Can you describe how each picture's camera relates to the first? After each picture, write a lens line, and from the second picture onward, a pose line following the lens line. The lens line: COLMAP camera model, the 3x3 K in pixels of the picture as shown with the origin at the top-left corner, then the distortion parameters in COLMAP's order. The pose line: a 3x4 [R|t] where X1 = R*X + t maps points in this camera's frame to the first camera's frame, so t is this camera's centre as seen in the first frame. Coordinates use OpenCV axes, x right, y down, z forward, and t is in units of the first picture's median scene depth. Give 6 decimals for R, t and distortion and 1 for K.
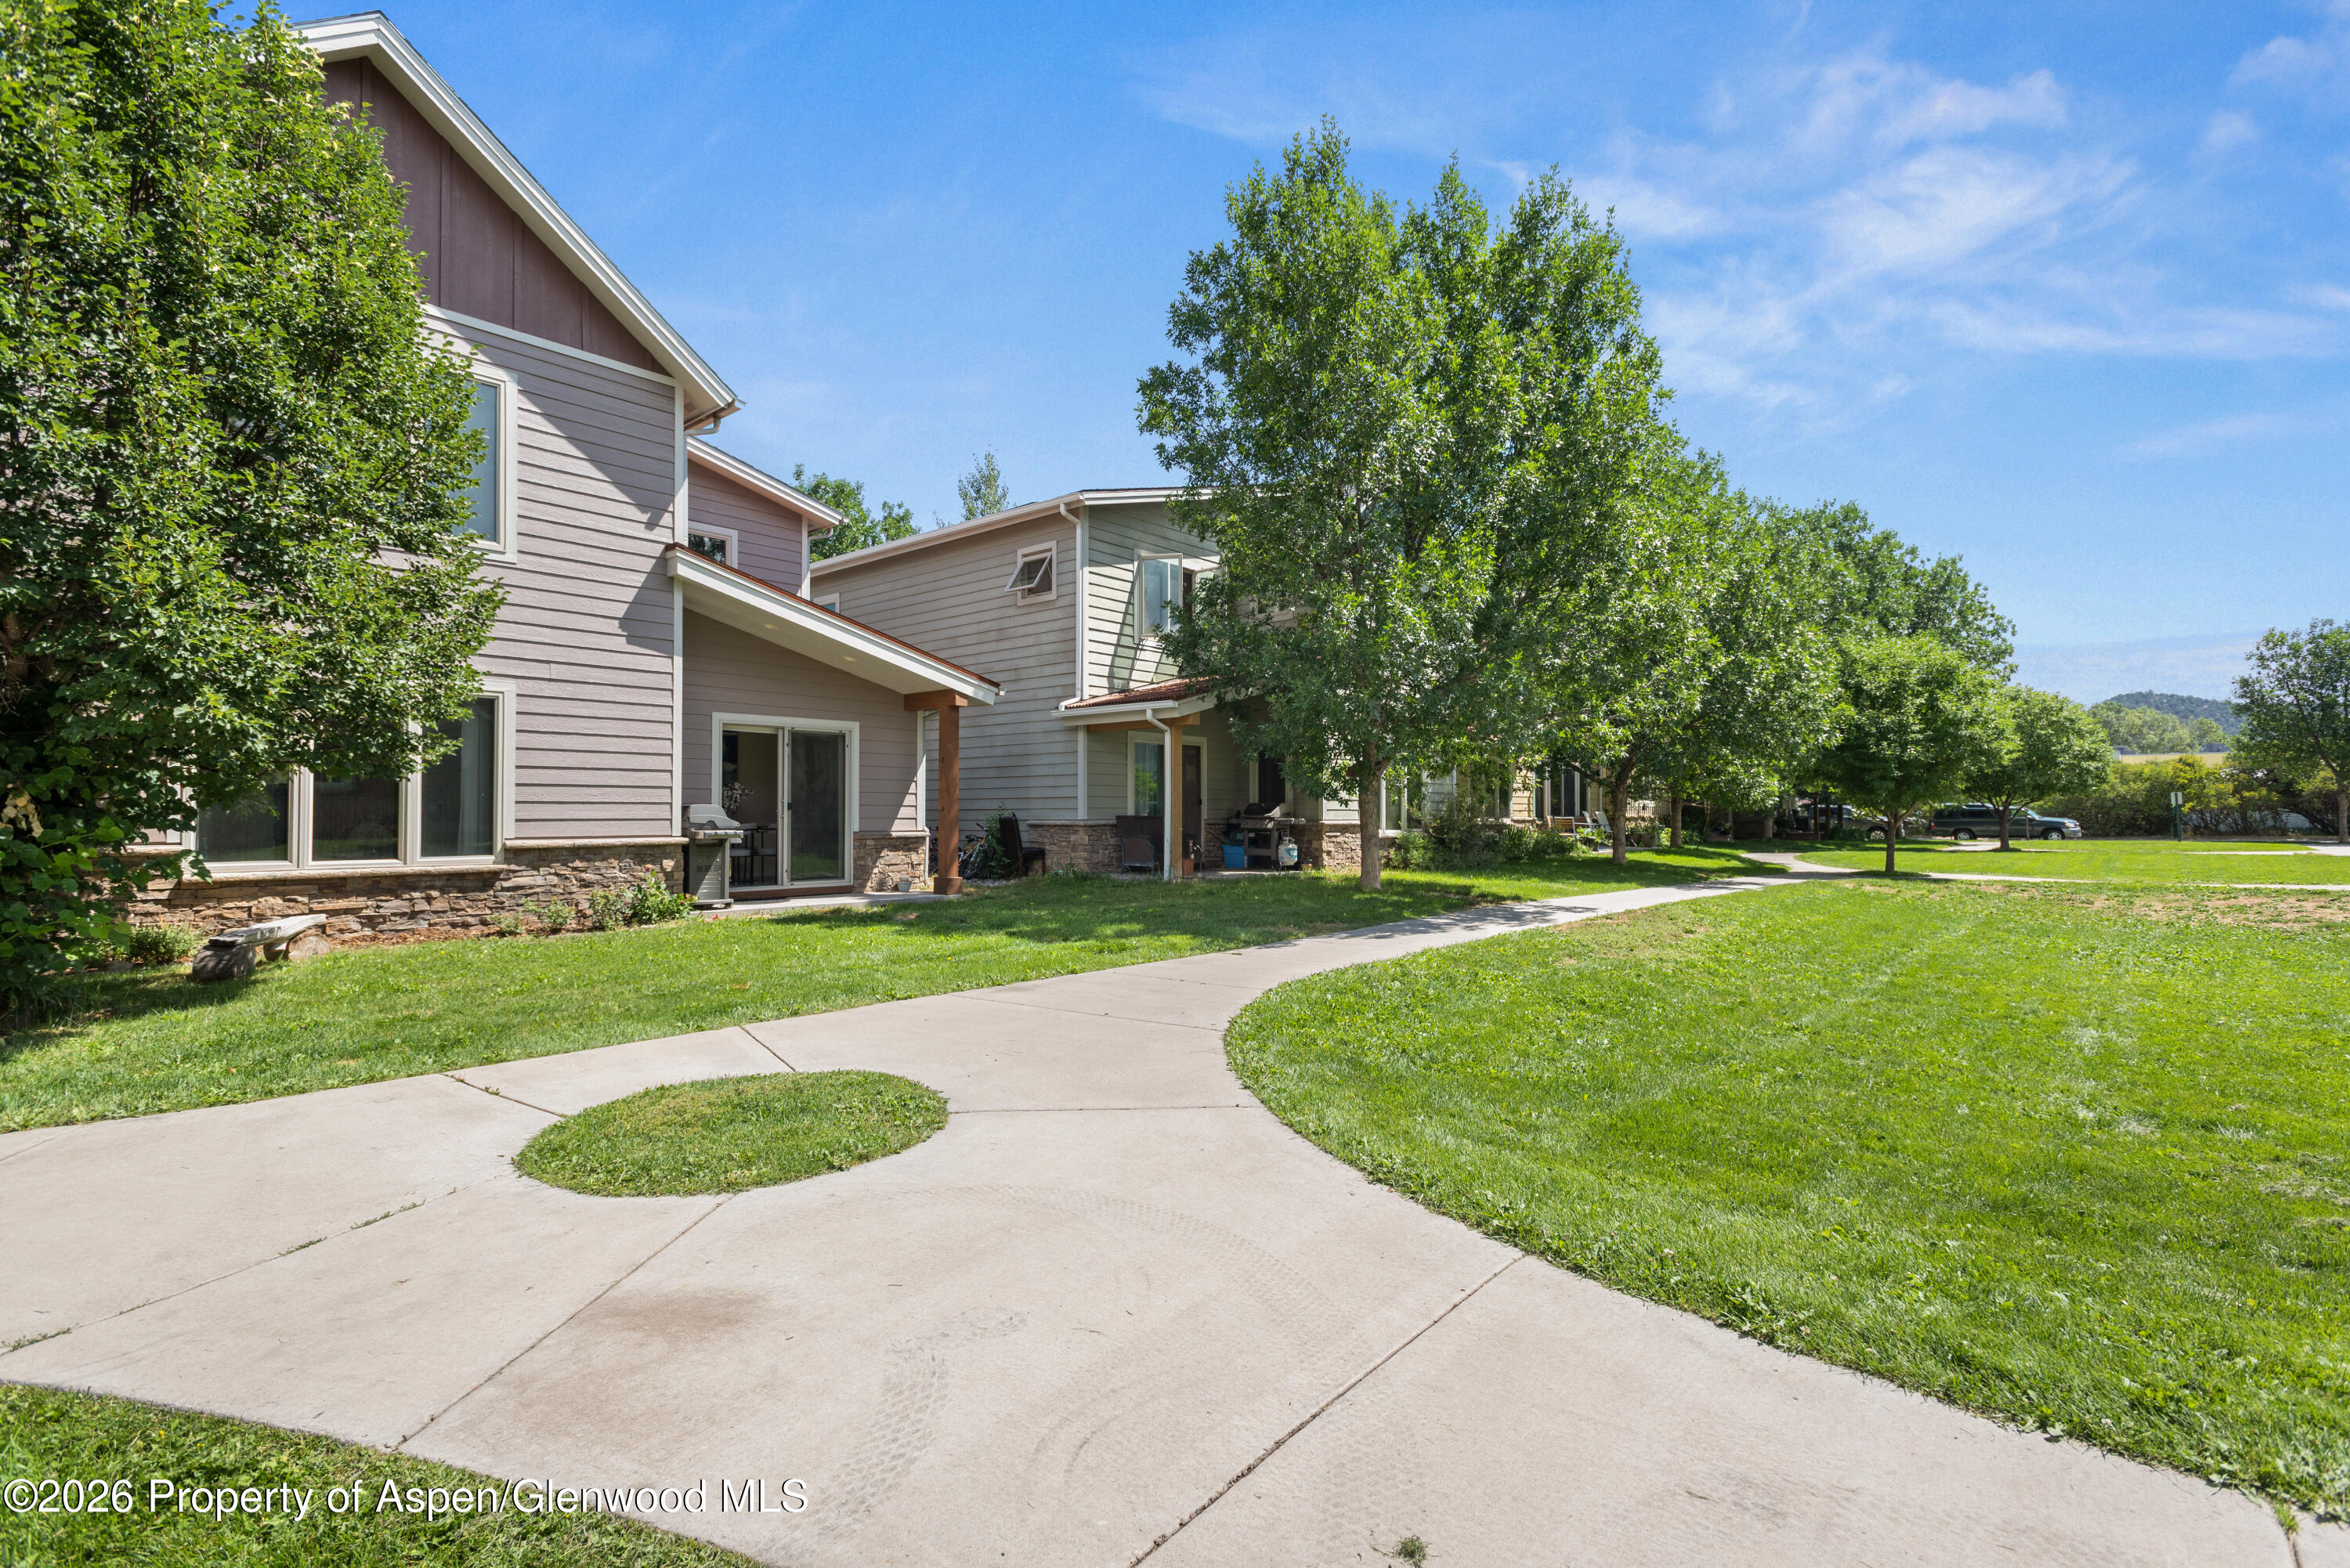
lens RADIAL K [[1095.7, 0, 1175.0], [0, 1095.7, 784.0], [0, 0, 1]] dist [0.002707, 0.000264]
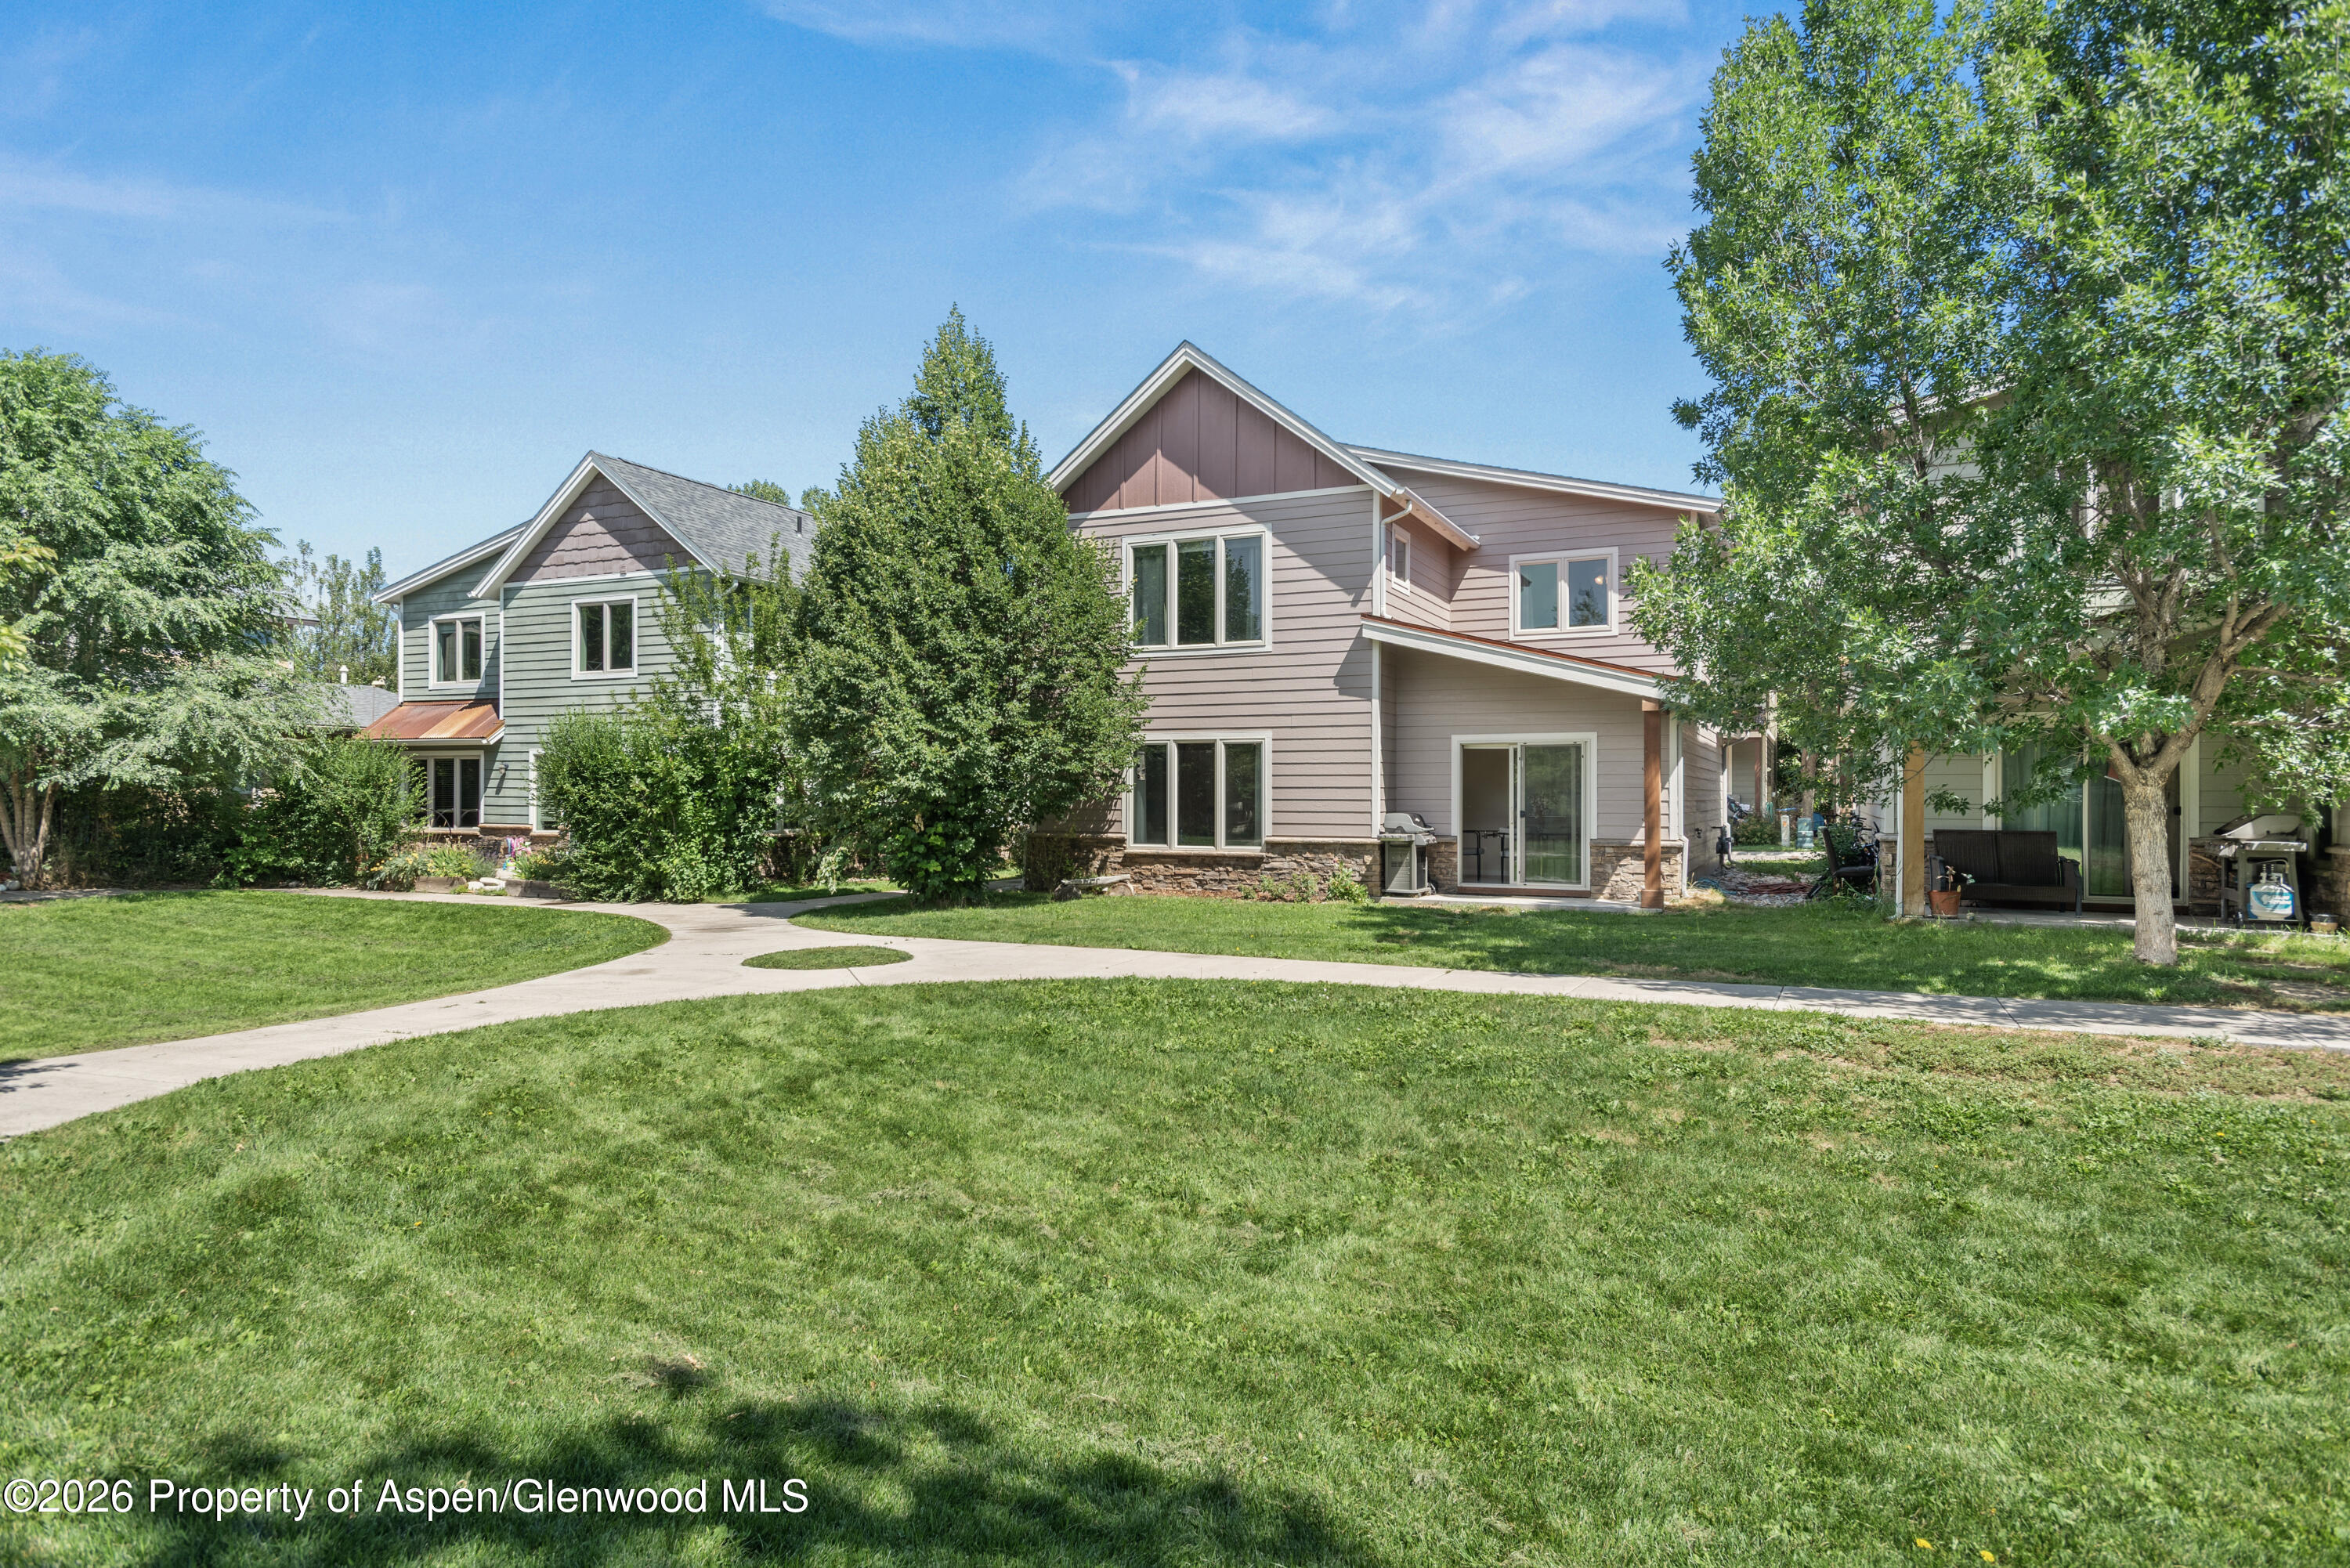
lens RADIAL K [[1358.2, 0, 1175.0], [0, 1358.2, 784.0], [0, 0, 1]] dist [-0.001731, -0.000252]
pose [[0.246093, -0.002927, -0.969242, 1.065509], [0.025439, 0.999670, 0.003440, -0.028179], [0.968912, -0.025503, 0.246086, 0.383238]]
